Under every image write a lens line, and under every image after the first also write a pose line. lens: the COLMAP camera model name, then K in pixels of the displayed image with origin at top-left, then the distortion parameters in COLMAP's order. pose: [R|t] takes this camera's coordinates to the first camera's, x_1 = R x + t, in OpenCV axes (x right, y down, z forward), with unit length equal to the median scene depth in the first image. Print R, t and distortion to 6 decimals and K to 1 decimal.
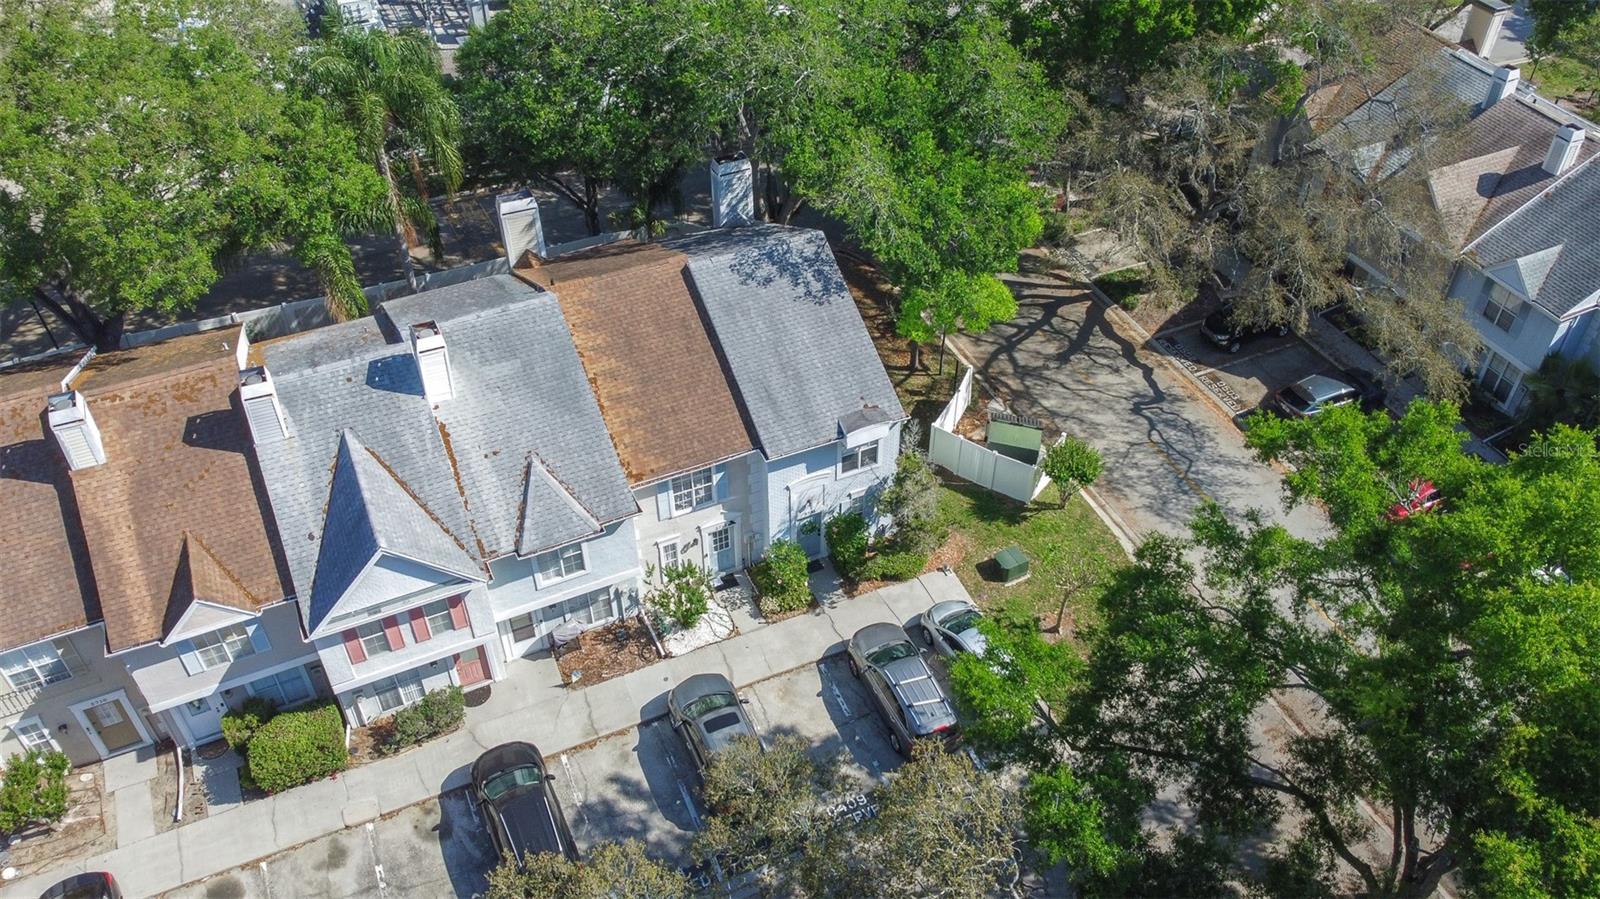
lens RADIAL K [[1240.8, 0, 800.0], [0, 1240.8, 449.5], [0, 0, 1]] dist [0.000393, 0.002419]
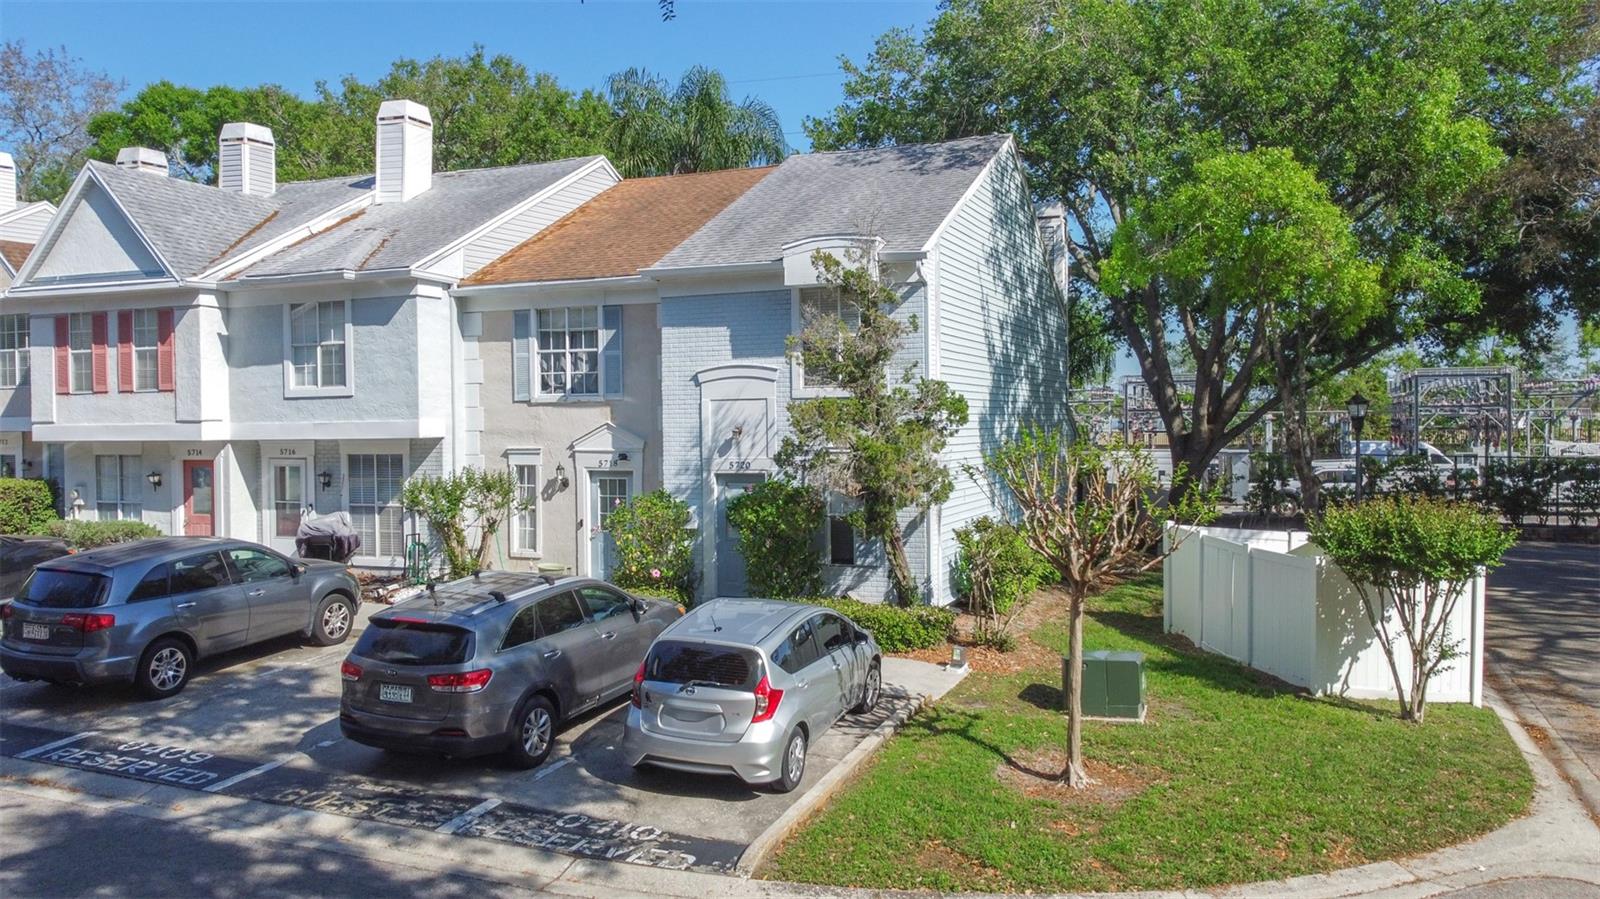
lens RADIAL K [[1223.2, 0, 786.9], [0, 1223.2, 450.6], [0, 0, 1]] dist [0.003398, 0.003709]
pose [[0.671278, 0.008202, -0.741161, 0.395932], [-0.493058, 0.751552, -0.438251, 0.259267], [0.553426, 0.659623, 0.508544, 0.767310]]
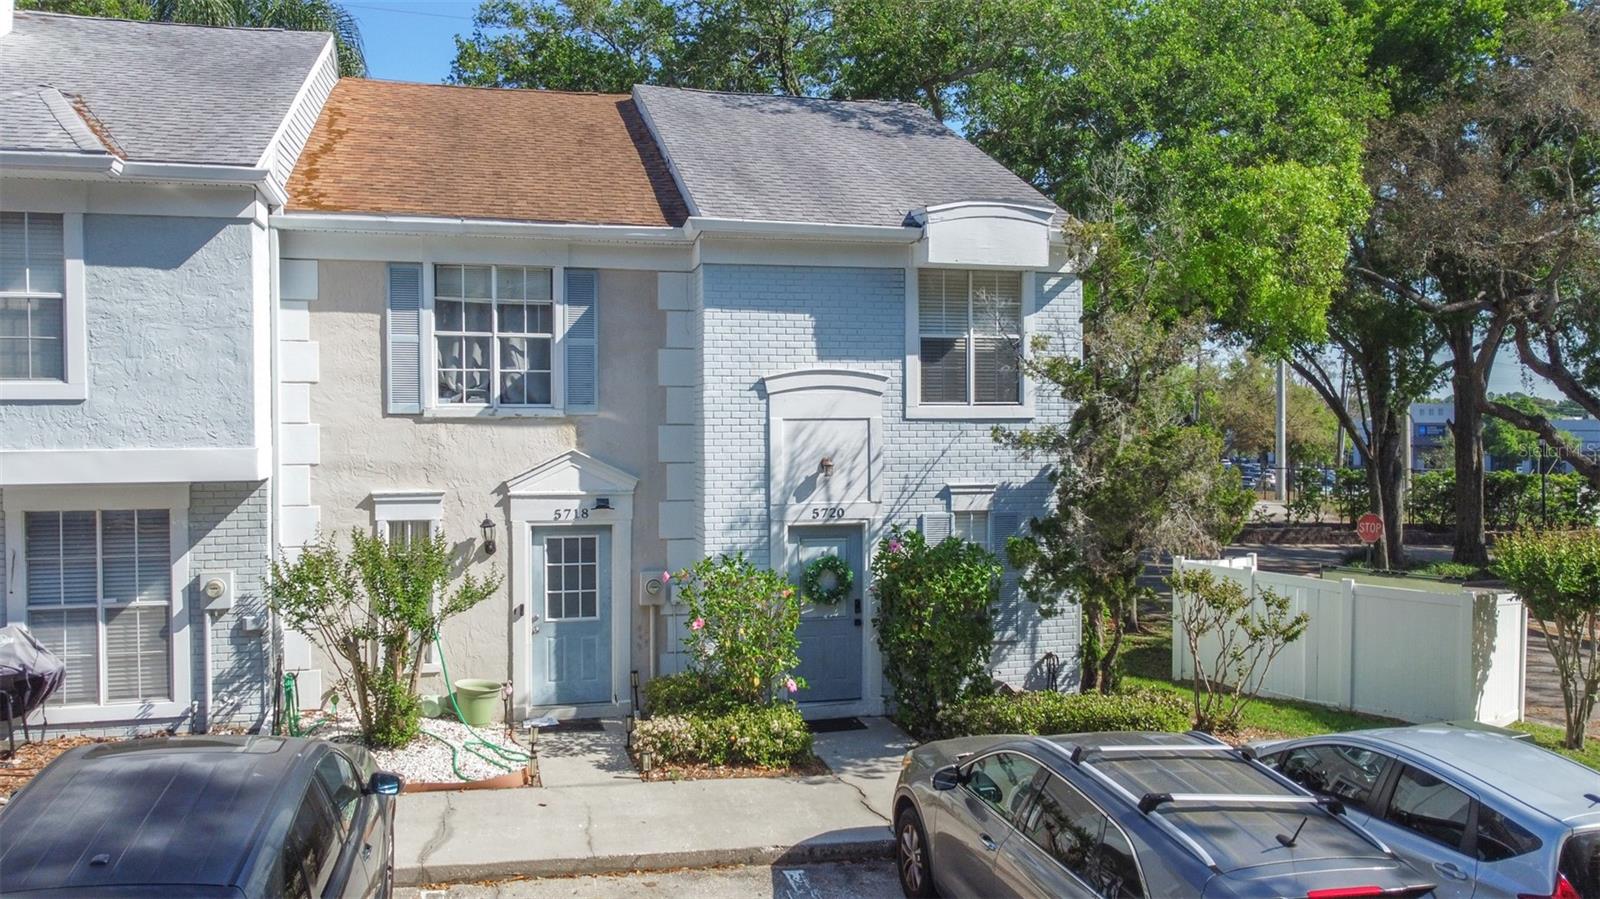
lens RADIAL K [[1223.2, 0, 786.9], [0, 1223.2, 450.6], [0, 0, 1]] dist [0.003398, 0.003709]
pose [[0.981837, 0.002209, -0.189714, 0.063537], [-0.126428, 0.753189, -0.645541, 0.268034], [0.141465, 0.657801, 0.739788, 0.742409]]
